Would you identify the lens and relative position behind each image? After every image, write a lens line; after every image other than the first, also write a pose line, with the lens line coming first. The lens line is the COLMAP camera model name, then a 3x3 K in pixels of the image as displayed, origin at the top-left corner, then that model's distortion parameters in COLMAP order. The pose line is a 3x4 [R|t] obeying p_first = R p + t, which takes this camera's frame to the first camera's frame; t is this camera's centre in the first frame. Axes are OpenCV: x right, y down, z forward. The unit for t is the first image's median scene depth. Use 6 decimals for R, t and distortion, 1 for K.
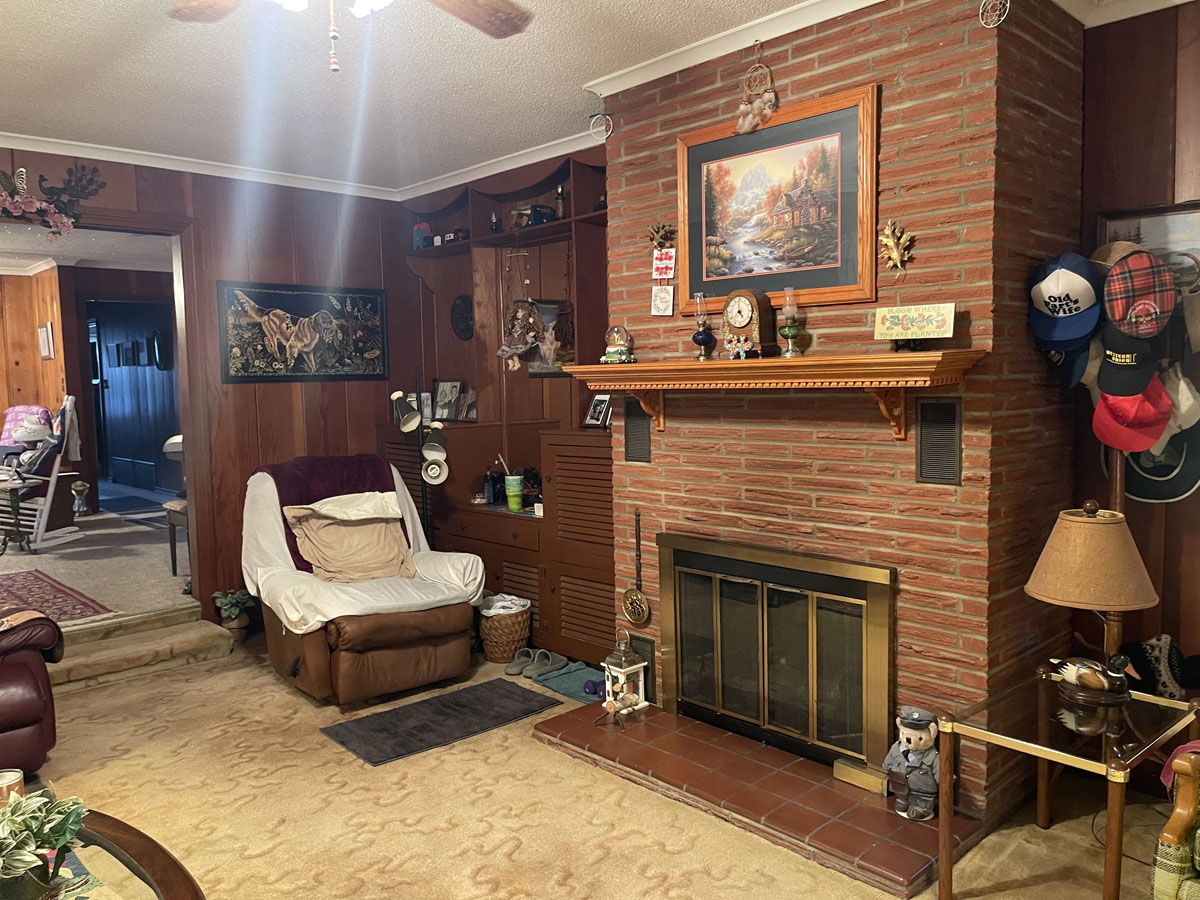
lens RADIAL K [[908.5, 0, 601.3], [0, 908.5, 451.8], [0, 0, 1]] dist [0.068581, -0.093069]
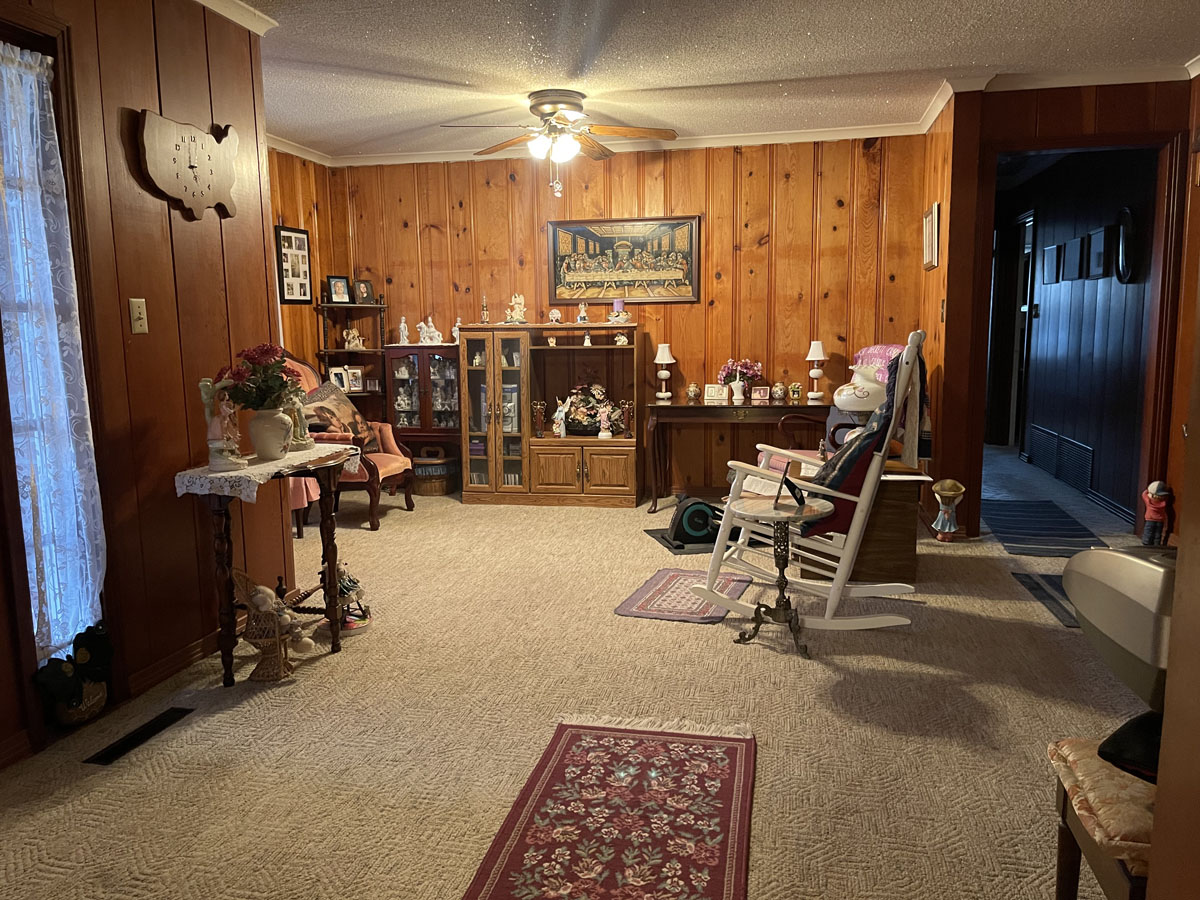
lens RADIAL K [[908.5, 0, 591.8], [0, 908.5, 458.0], [0, 0, 1]] dist [0.068581, -0.093069]
pose [[0.565463, 0.125525, -0.815166, -0.502947], [-0.059132, 0.991977, 0.111733, -0.070902], [0.822651, -0.014978, 0.568349, 1.078284]]
